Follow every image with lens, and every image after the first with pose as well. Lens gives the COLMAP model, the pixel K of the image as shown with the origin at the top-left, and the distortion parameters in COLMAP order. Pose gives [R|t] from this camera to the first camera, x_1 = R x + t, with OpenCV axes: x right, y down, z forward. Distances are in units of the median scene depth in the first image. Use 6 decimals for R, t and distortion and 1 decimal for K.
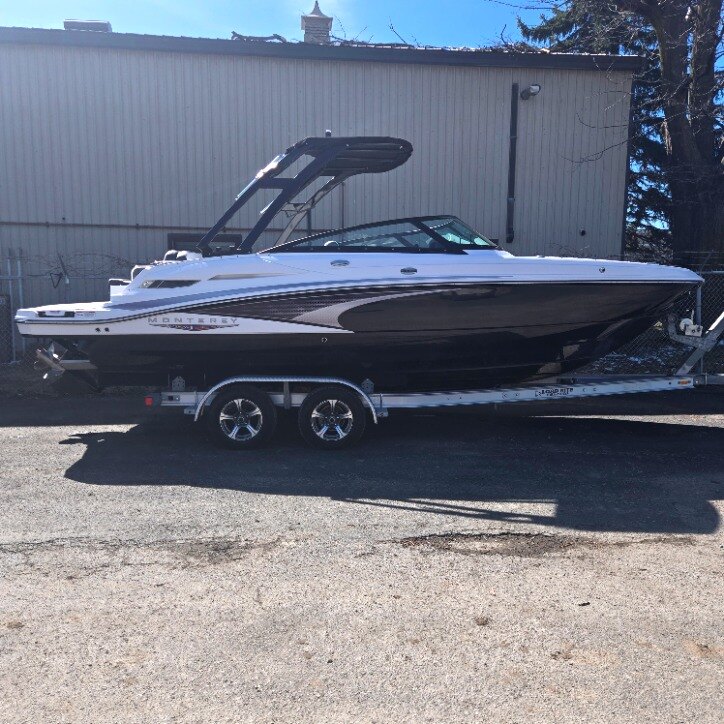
lens RADIAL K [[656.1, 0, 362.0], [0, 656.1, 362.0], [0, 0, 1]] dist [0.102505, -0.120255]
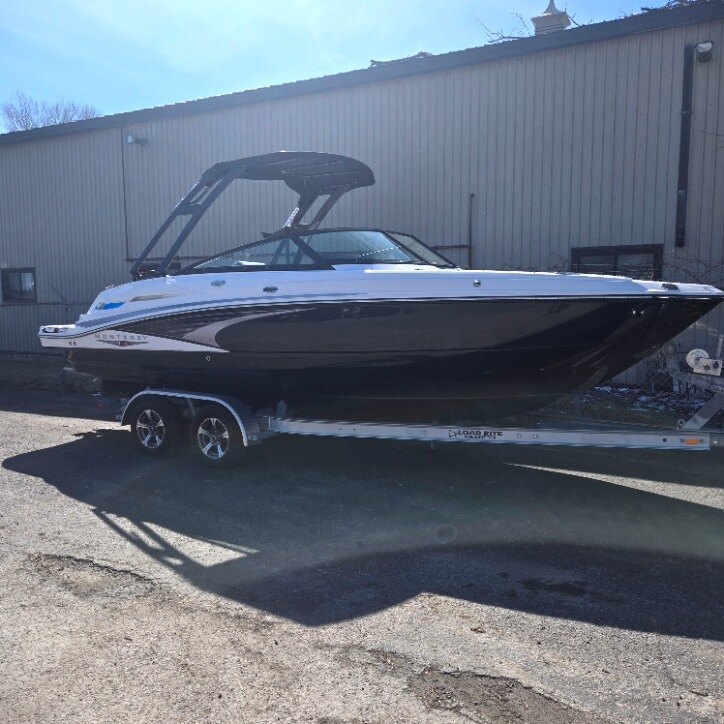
lens RADIAL K [[656.1, 0, 362.0], [0, 656.1, 362.0], [0, 0, 1]] dist [0.102505, -0.120255]
pose [[0.827827, 0.040033, -0.559553, 0.715948], [-0.054918, 0.998443, -0.009815, -0.031470], [0.558289, 0.038855, 0.828736, 0.286146]]
